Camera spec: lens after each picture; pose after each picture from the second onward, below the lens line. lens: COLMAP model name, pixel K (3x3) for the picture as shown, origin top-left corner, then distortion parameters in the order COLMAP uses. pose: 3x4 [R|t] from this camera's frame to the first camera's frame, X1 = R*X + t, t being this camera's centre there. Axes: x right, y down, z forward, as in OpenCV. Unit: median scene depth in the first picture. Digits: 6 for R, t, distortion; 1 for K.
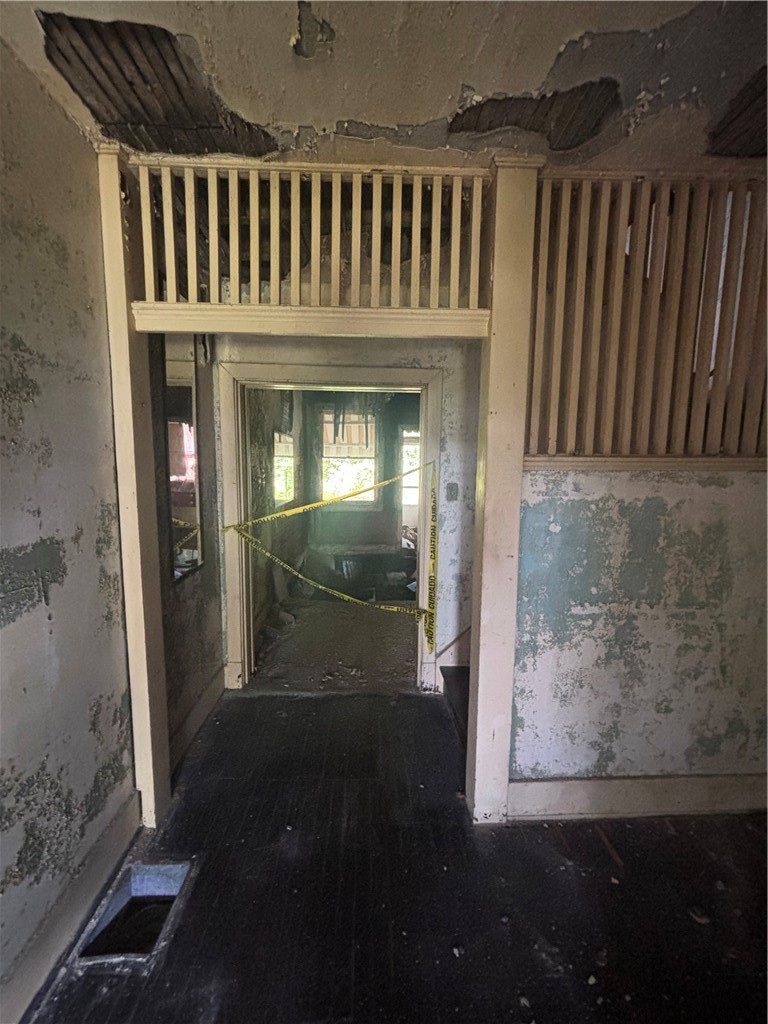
lens RADIAL K [[415.3, 0, 379.3], [0, 415.3, 512.6], [0, 0, 1]] dist [0.003407, -0.000035]
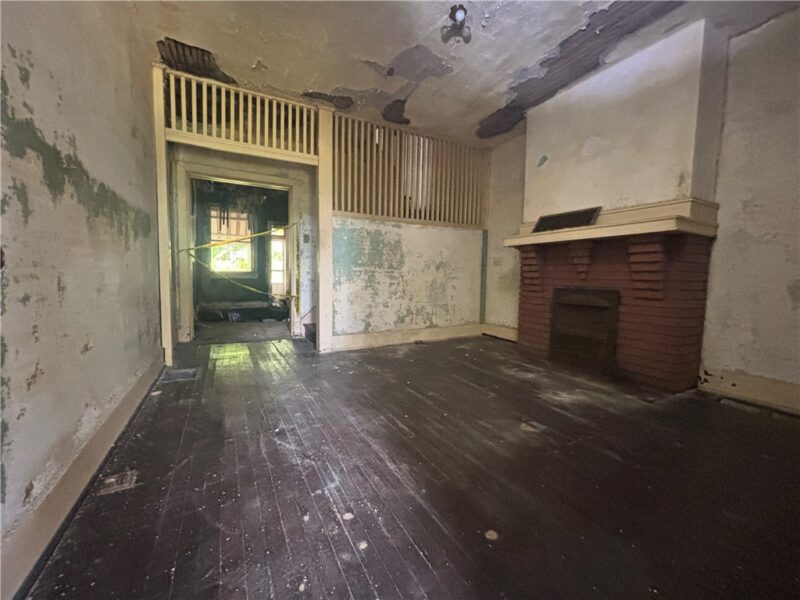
lens RADIAL K [[324.4, 0, 395.6], [0, 324.4, 298.9], [0, 0, 1]] dist [0.003407, -0.000035]
pose [[0.900672, -0.024136, 0.433829, -0.213495], [0.042453, 0.998567, -0.032582, 0.506346], [-0.432421, 0.047763, 0.900406, -1.028097]]
